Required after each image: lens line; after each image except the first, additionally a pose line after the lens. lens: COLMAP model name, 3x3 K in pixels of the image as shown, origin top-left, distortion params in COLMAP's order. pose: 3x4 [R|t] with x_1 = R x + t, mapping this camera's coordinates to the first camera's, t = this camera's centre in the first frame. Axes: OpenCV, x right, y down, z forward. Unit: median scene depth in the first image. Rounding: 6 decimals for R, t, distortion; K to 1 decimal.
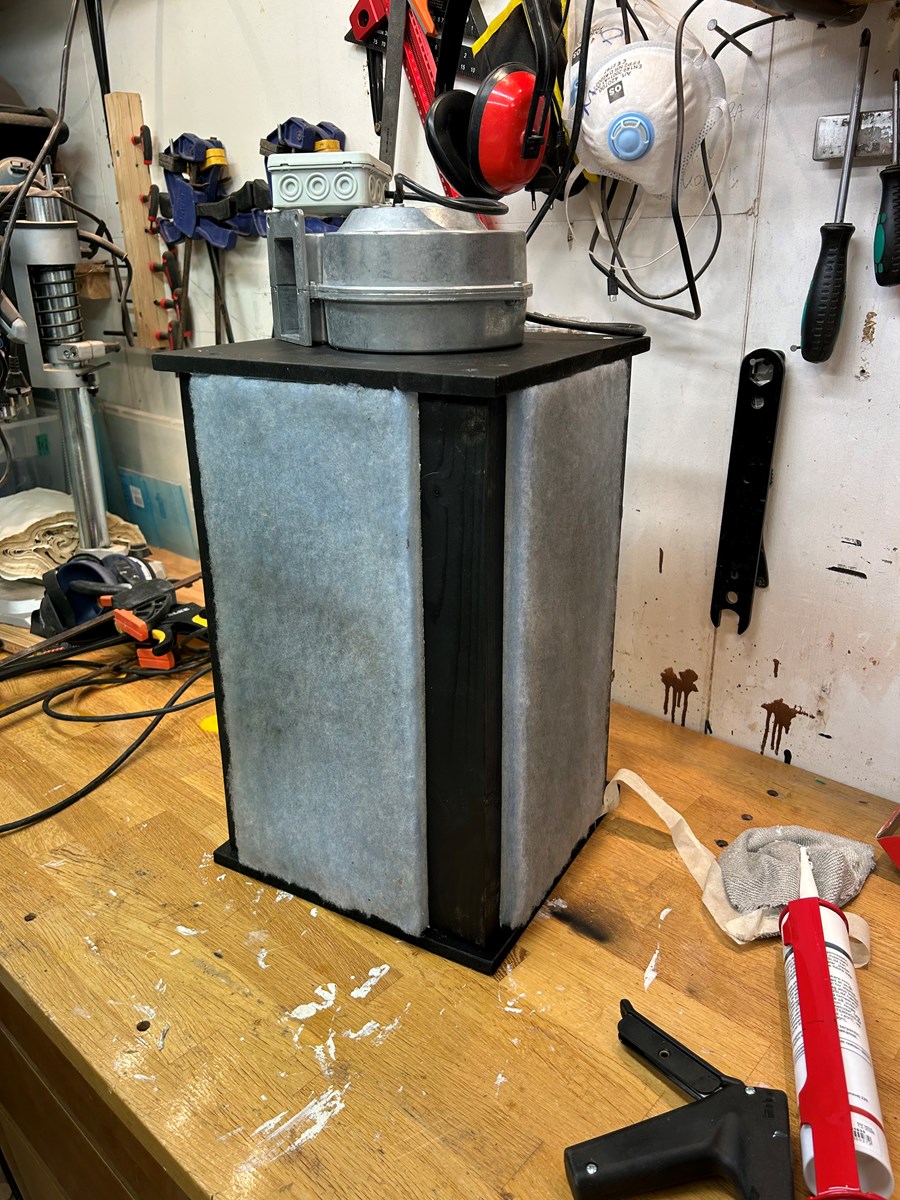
lens RADIAL K [[927.9, 0, 450.0], [0, 927.9, 600.0], [0, 0, 1]] dist [0.000276, 0.001544]
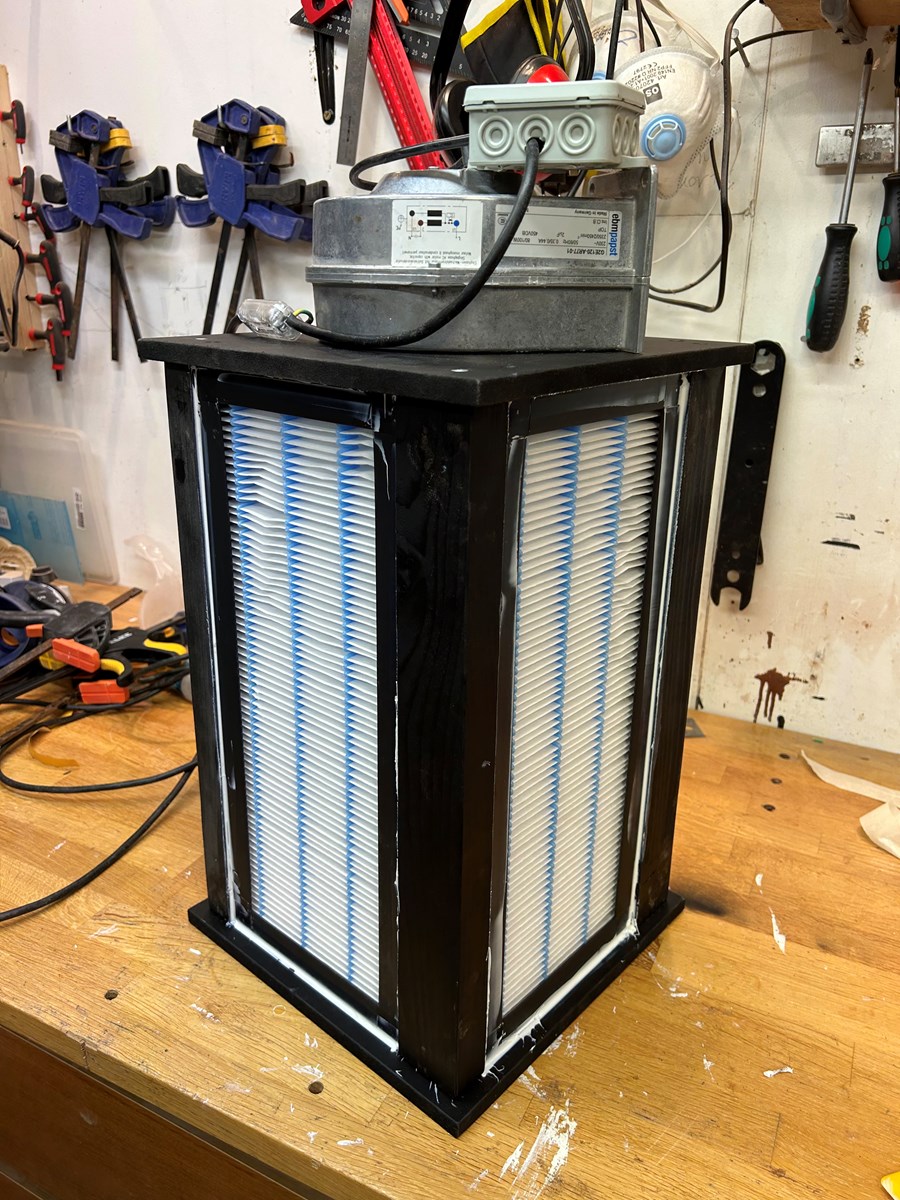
lens RADIAL K [[928.9, 0, 449.5], [0, 928.9, 590.8], [0, 0, 1]] dist [0.003845, -0.002259]
pose [[0.962712, -0.068959, 0.261593, -0.281748], [0.074780, 0.997124, -0.012351, 0.002949], [-0.259989, 0.031452, 0.965099, 0.062888]]
